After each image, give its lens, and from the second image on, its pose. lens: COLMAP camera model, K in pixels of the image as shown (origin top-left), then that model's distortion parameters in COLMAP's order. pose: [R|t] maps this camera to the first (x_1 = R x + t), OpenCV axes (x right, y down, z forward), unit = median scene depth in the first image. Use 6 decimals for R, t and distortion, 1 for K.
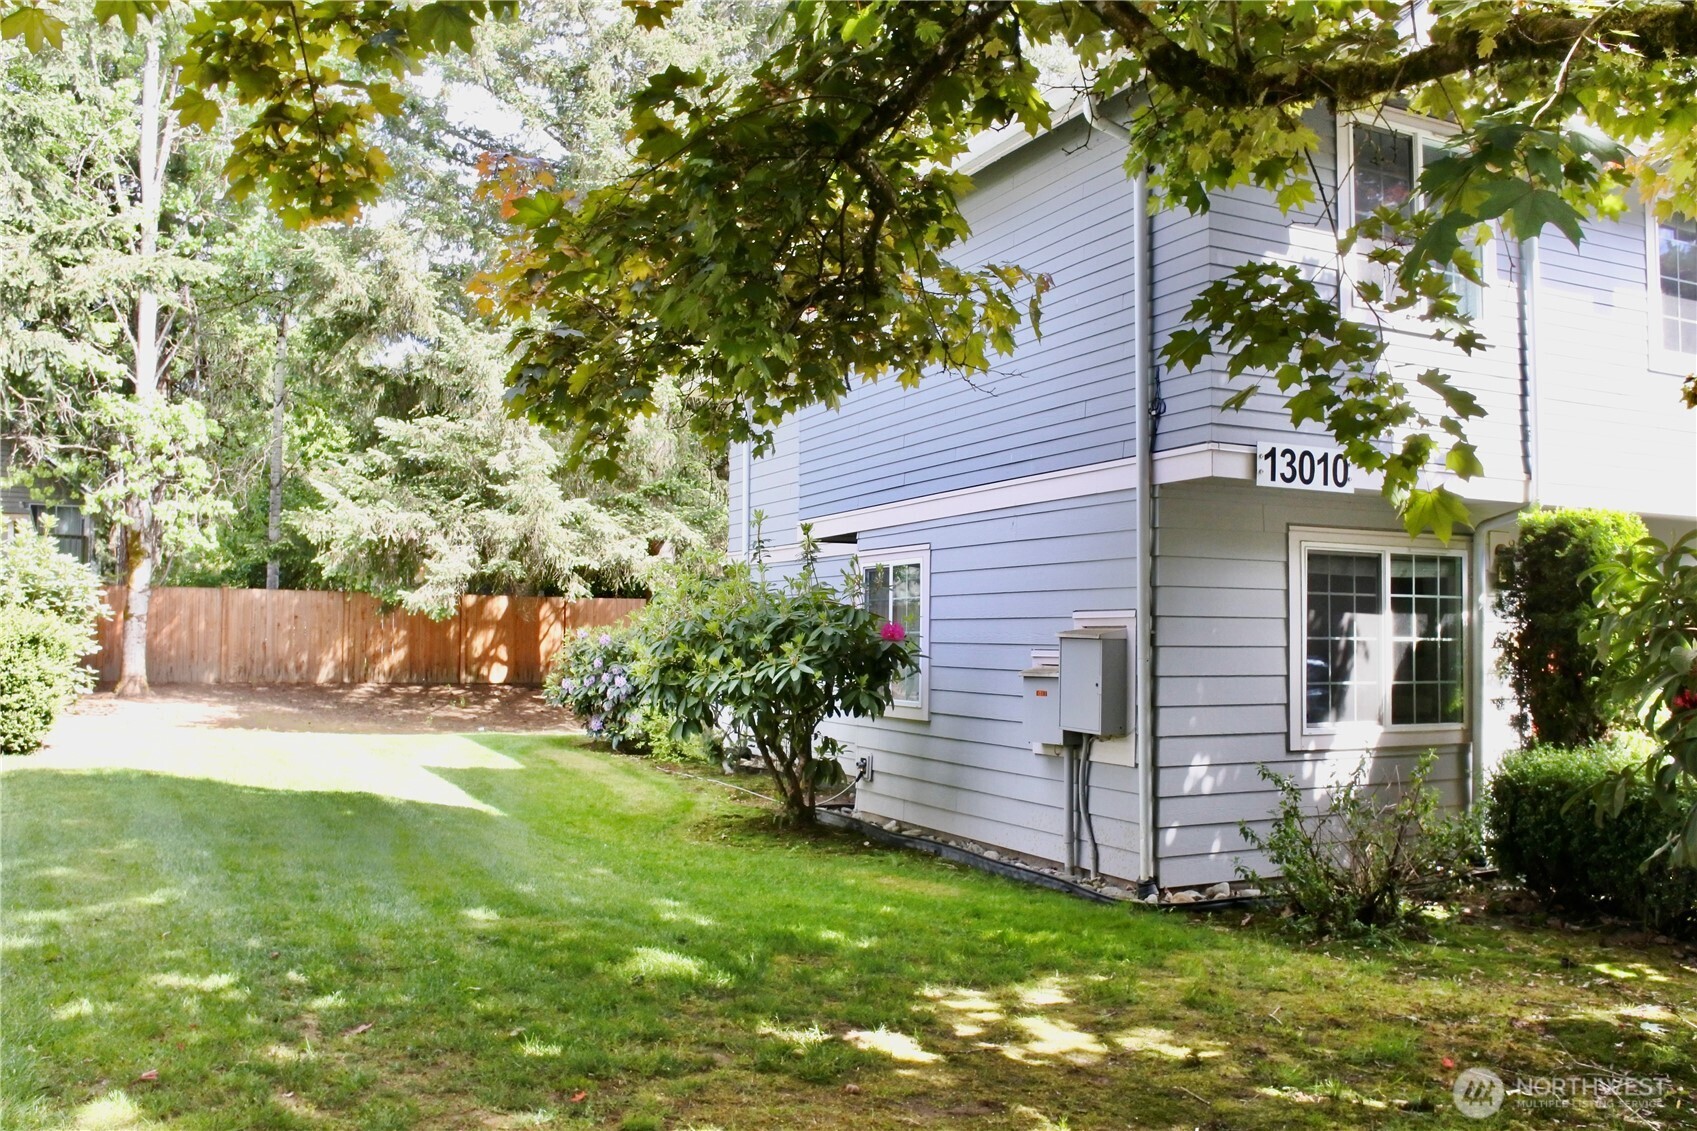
lens RADIAL K [[1356.3, 0, 854.8], [0, 1356.3, 581.5], [0, 0, 1]] dist [-0.092136, 0.075372]
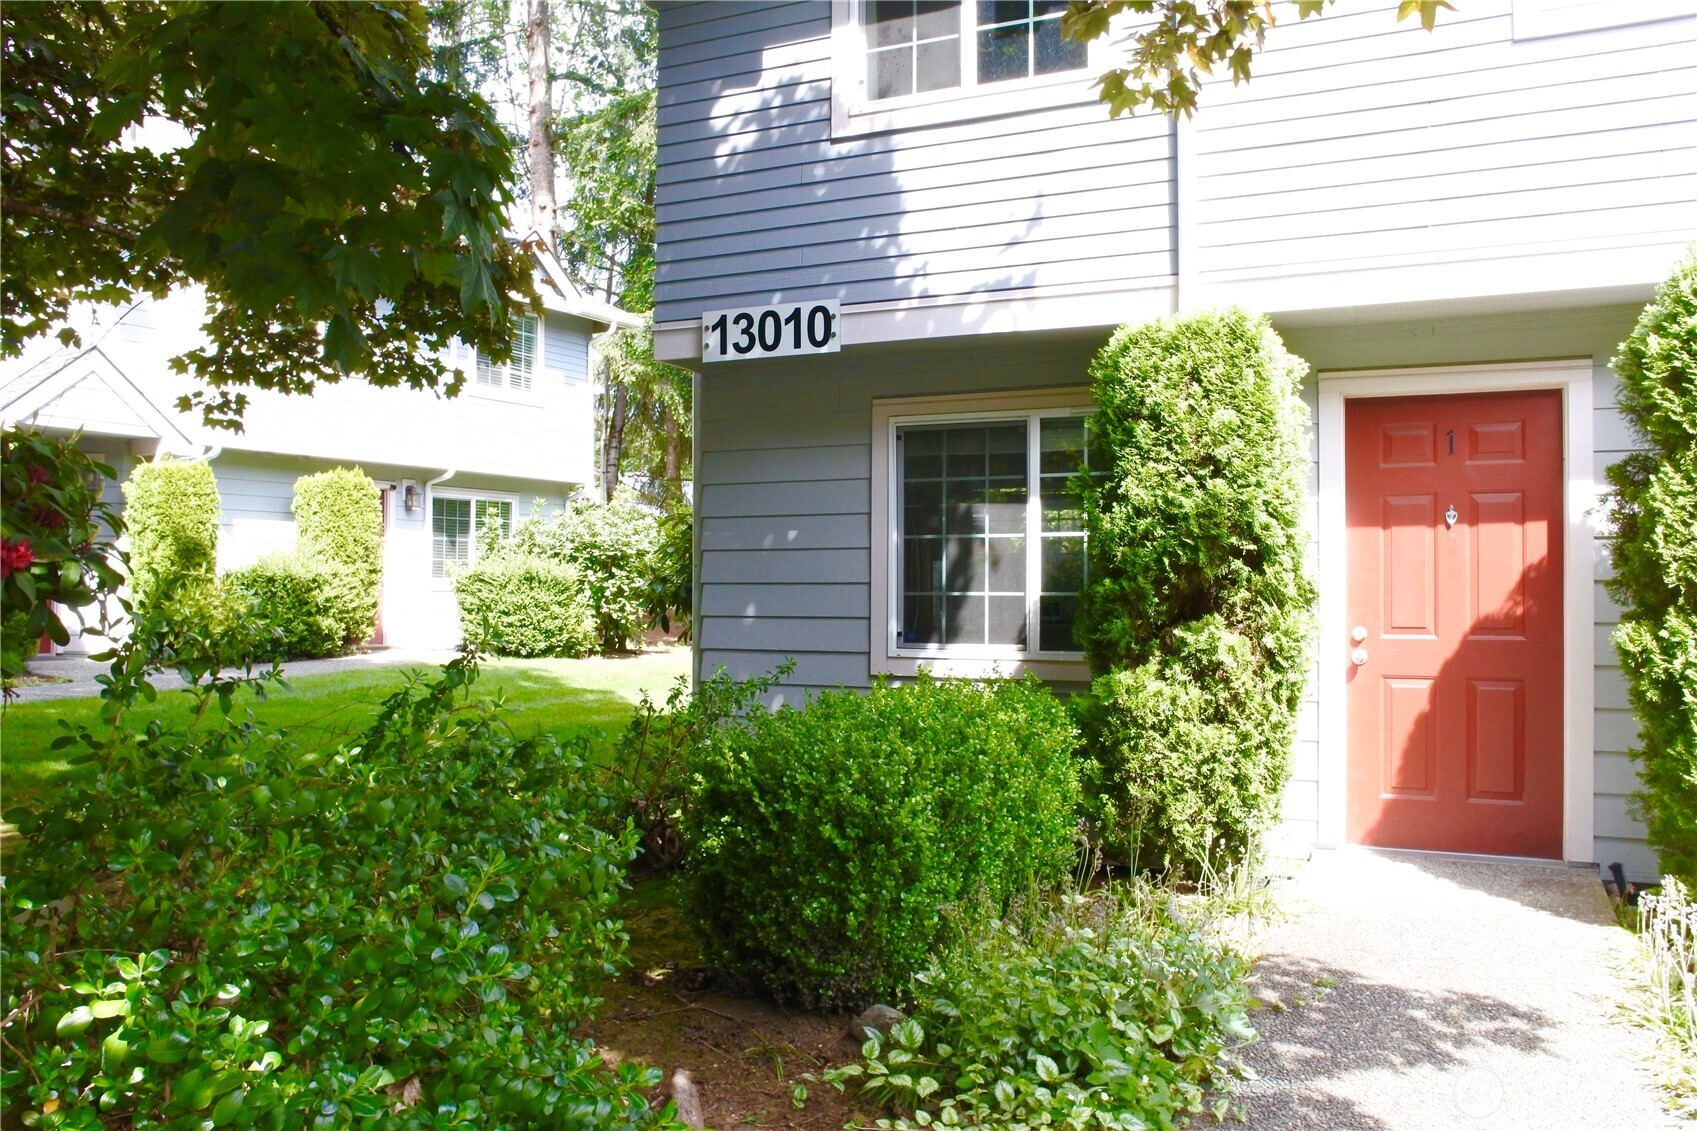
lens RADIAL K [[1356.3, 0, 854.8], [0, 1356.3, 581.5], [0, 0, 1]] dist [-0.092136, 0.075372]
pose [[0.621123, -0.013589, -0.783595, 1.019778], [0.030692, 0.999504, 0.006994, 0.066745], [0.783112, -0.028394, 0.621233, 0.507787]]
